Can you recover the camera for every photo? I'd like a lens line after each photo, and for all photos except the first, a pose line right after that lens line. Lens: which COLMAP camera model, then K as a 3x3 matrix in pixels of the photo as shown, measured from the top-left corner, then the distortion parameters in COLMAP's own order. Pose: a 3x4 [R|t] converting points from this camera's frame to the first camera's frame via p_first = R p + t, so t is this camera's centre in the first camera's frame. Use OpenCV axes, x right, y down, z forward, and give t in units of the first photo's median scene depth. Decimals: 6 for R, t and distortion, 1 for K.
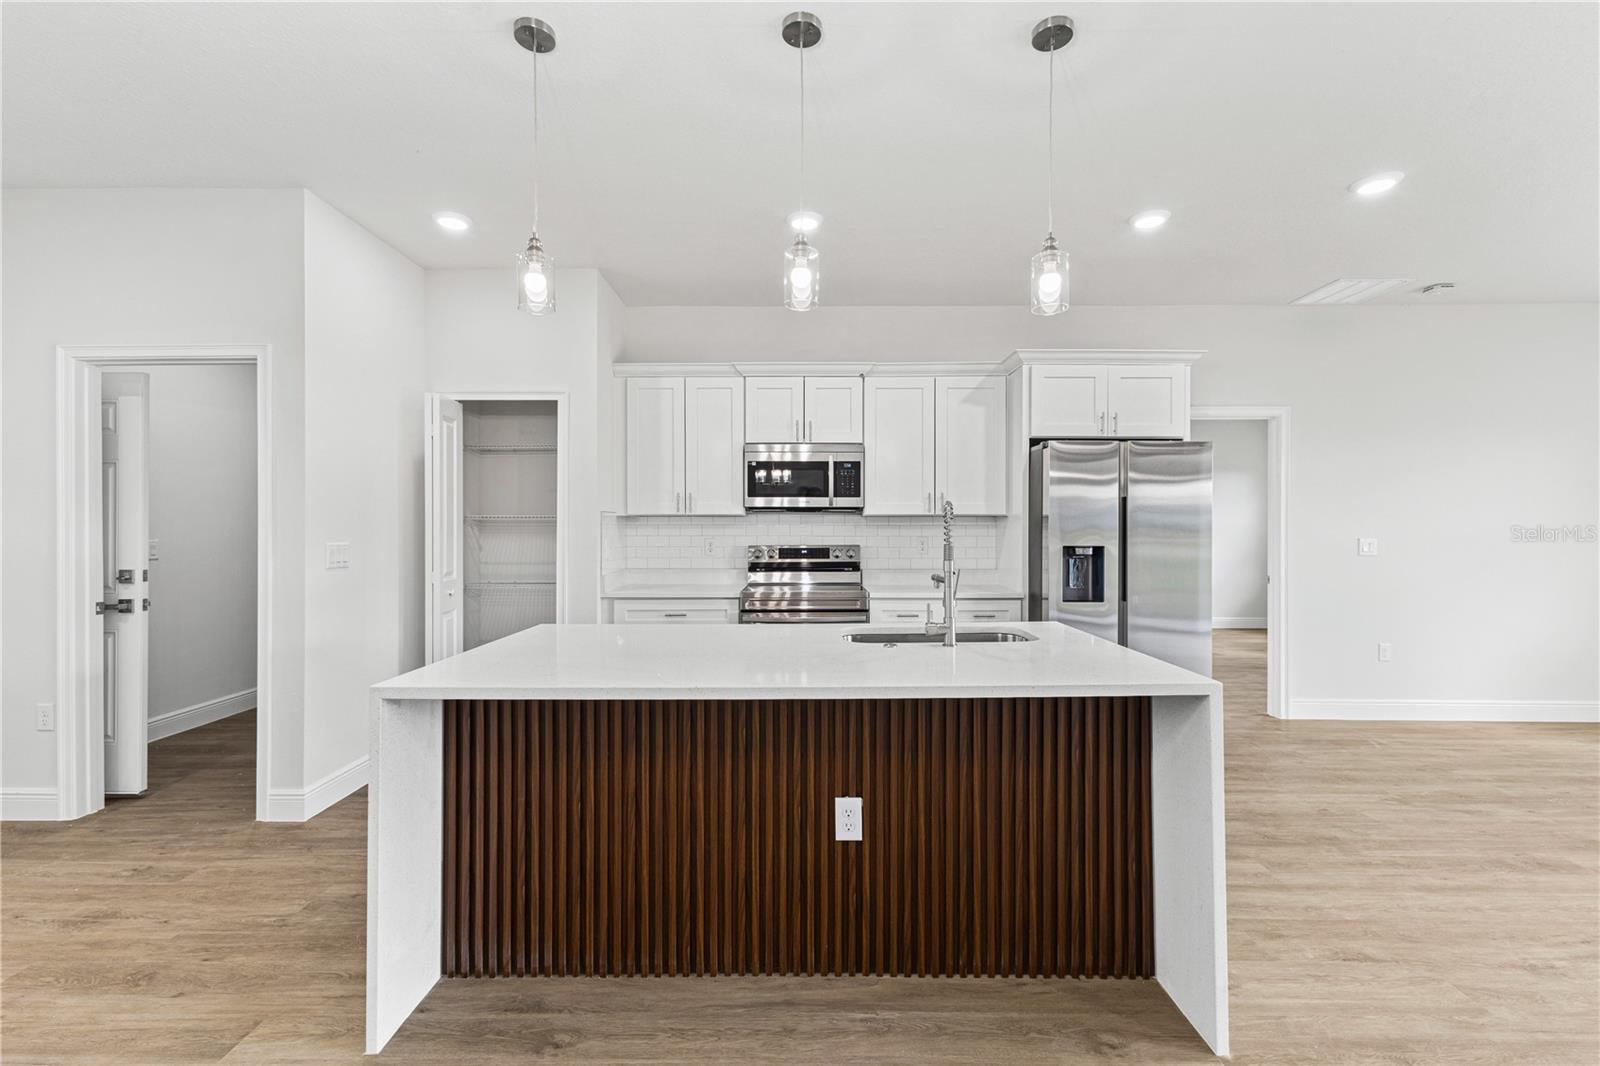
lens RADIAL K [[695.0, 0, 796.9], [0, 695.0, 528.0], [0, 0, 1]] dist [0.015759, -0.005973]
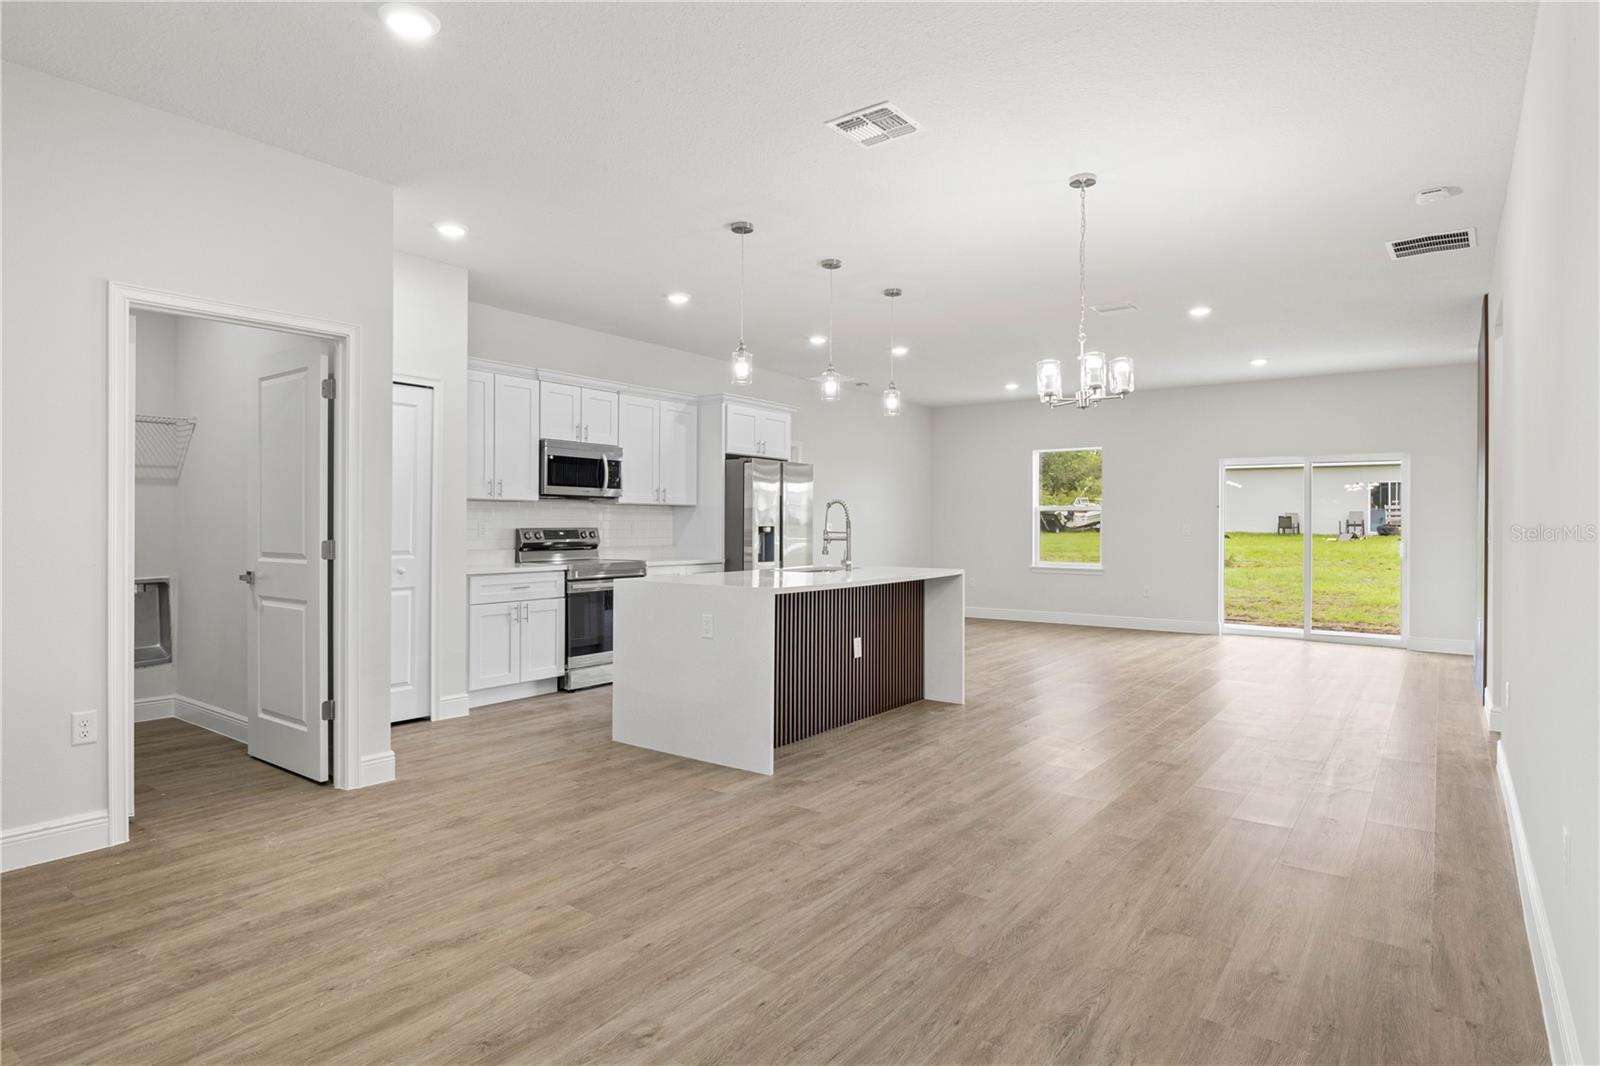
lens RADIAL K [[876.9, 0, 790.8], [0, 876.9, 524.4], [0, 0, 1]] dist [-0.000574, 0.000818]
pose [[0.594723, 0.003624, 0.803922, -1.171092], [-0.005701, 0.999984, -0.000291, 0.021737], [-0.803910, -0.004410, 0.594734, -0.231559]]
